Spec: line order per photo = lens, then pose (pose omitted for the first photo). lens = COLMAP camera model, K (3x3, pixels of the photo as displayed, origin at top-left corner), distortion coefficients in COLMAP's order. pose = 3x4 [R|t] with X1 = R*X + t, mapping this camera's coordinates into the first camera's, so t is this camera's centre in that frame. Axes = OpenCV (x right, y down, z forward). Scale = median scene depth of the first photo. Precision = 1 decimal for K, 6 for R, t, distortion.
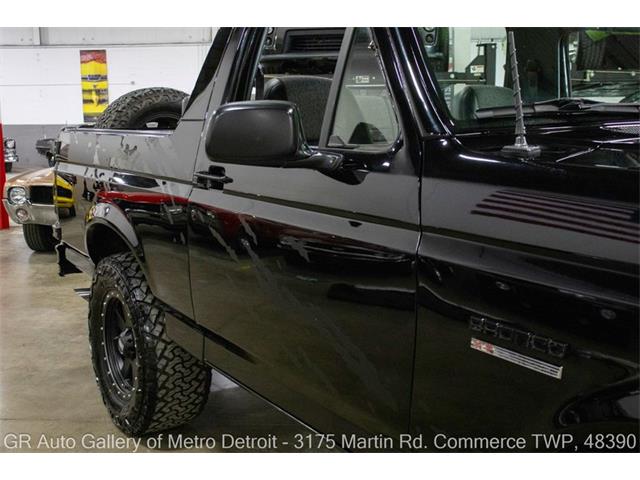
lens RADIAL K [[706.2, 0, 320.0], [0, 706.2, 240.0], [0, 0, 1]] dist [-0.024763, 0.009696]
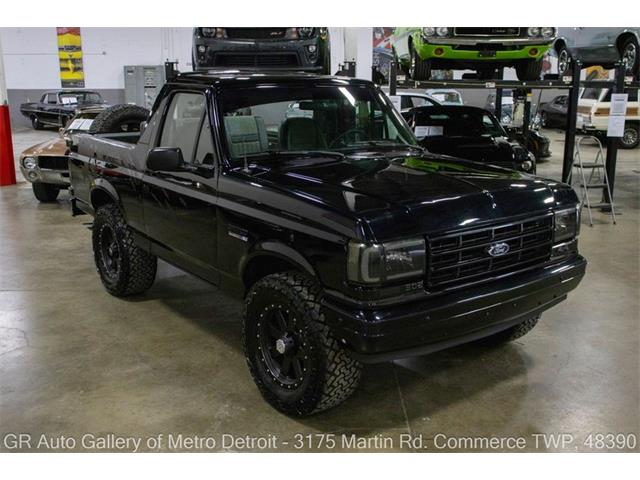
lens RADIAL K [[665.5, 0, 318.6], [0, 665.5, 236.7], [0, 0, 1]] dist [-0.024615, 0.010033]
pose [[0.998657, -0.003010, 0.051720, 0.151893], [-0.000765, 0.997344, 0.072829, -0.018711], [-0.051801, -0.072771, 0.996003, -0.661151]]
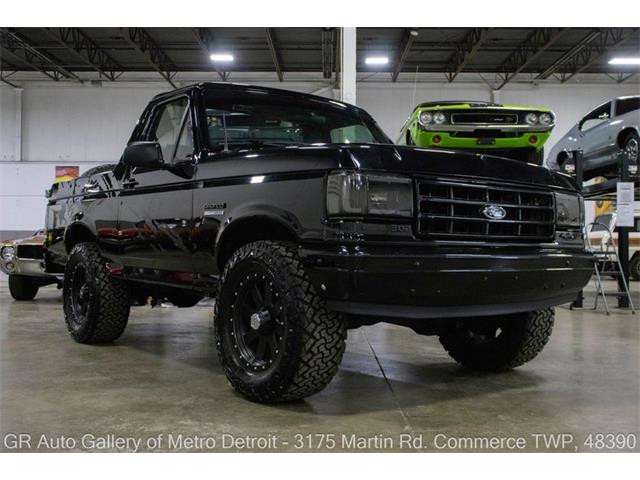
lens RADIAL K [[706.2, 0, 320.0], [0, 706.2, 240.0], [0, 0, 1]] dist [-0.024763, 0.009696]
pose [[0.998754, 0.018372, 0.046398, 0.183991], [-0.009713, 0.983550, -0.180374, 0.256955], [-0.048948, 0.179698, 0.982503, -0.626768]]
